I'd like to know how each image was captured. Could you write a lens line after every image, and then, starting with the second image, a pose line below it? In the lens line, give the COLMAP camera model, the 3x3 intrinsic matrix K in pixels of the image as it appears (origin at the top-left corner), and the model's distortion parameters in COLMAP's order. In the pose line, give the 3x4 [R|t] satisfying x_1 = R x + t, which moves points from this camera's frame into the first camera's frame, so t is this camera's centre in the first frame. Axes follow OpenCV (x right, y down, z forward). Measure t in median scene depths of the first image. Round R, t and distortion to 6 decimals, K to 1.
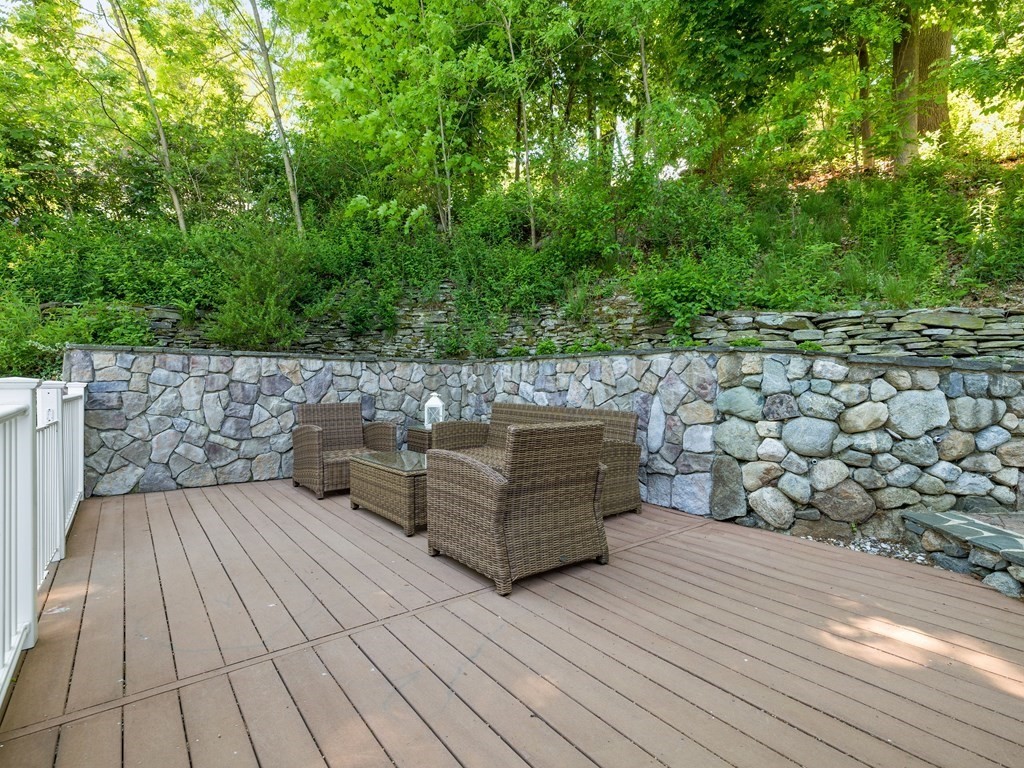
lens RADIAL K [[495.3, 0, 513.2], [0, 495.3, 381.9], [0, 0, 1]] dist [-0.001251, 0.001912]
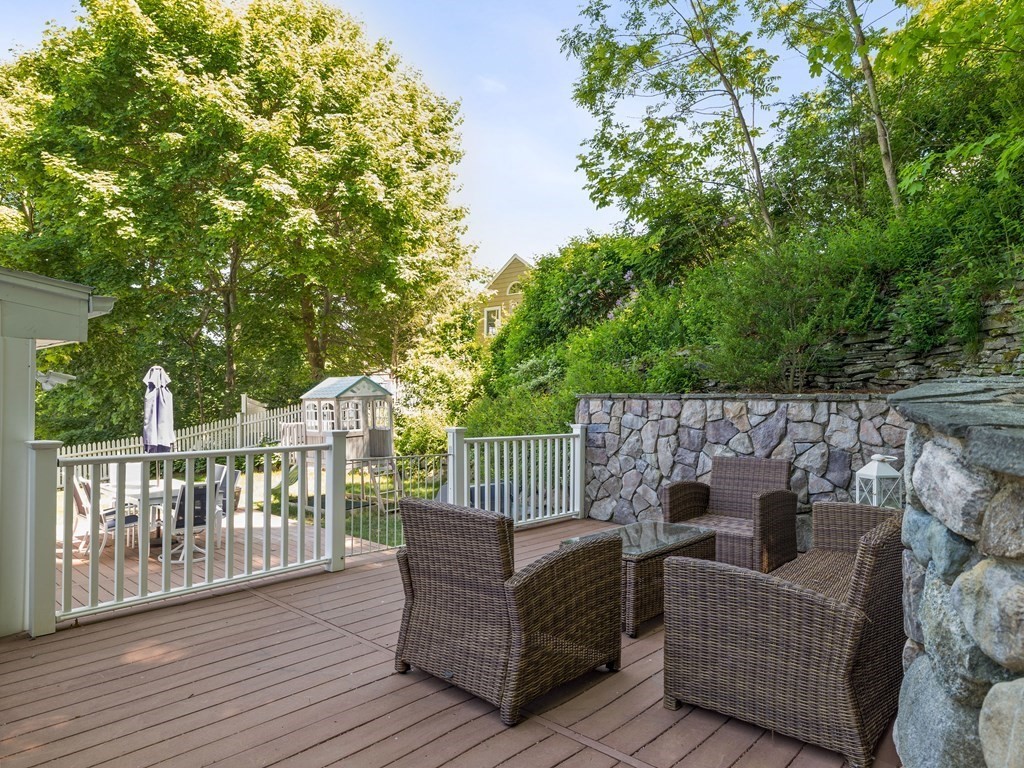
lens RADIAL K [[641.3, 0, 513.7], [0, 641.3, 389.3], [0, 0, 1]] dist [-0.003313, -0.000143]
pose [[0.161044, -0.022213, -0.986697, 0.598016], [-0.001918, 0.999738, -0.022819, -0.042905], [0.986945, 0.005567, 0.160959, 0.481872]]
